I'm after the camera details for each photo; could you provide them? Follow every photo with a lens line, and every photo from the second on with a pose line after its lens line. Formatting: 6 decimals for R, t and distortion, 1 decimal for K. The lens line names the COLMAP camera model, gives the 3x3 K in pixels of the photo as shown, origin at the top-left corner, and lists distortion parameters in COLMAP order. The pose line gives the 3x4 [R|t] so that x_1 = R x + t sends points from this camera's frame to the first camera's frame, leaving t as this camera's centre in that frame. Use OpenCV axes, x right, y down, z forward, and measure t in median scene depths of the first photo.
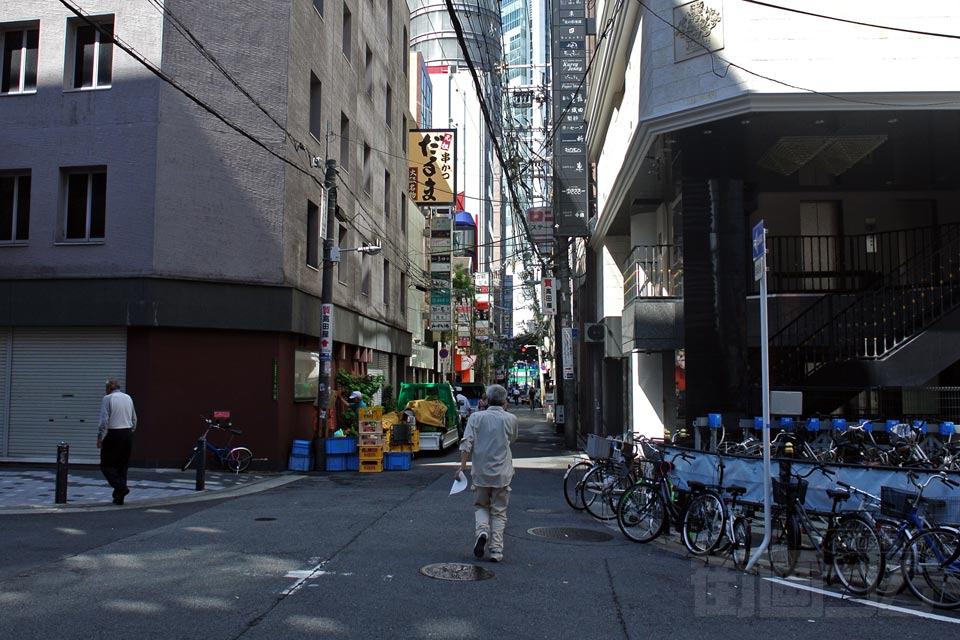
lens RADIAL K [[854.8, 0, 480.2], [0, 854.8, 320.3], [0, 0, 1]] dist [-0.007966, -0.002811]
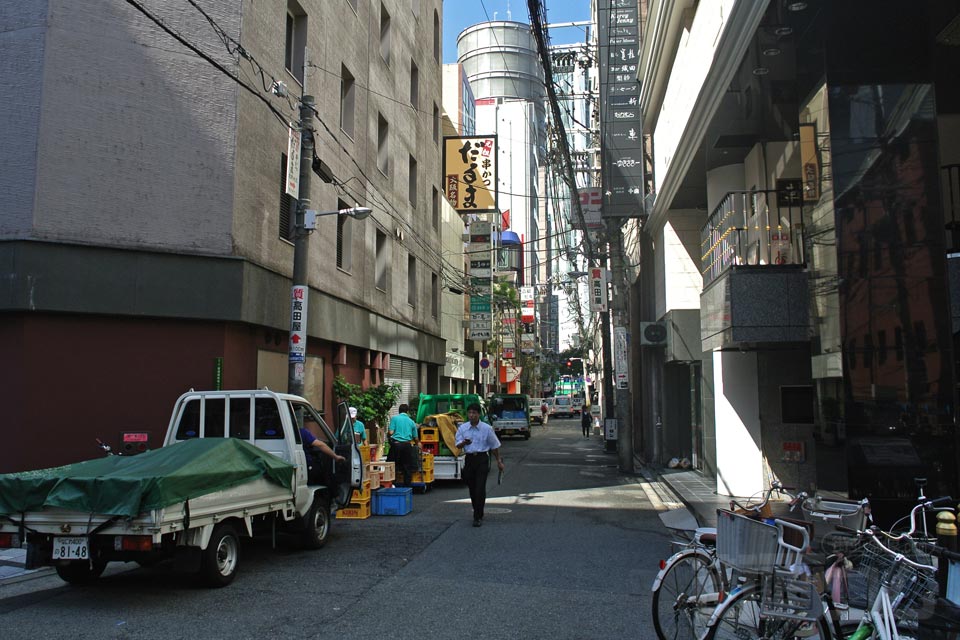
lens RADIAL K [[711.2, 0, 479.3], [0, 711.2, 315.9], [0, 0, 1]] dist [-0.015857, -0.000640]
pose [[0.997158, -0.009863, -0.074692, 0.016603], [0.006991, 0.999230, -0.038605, 0.023817], [0.075015, 0.037973, 0.996459, 0.300211]]
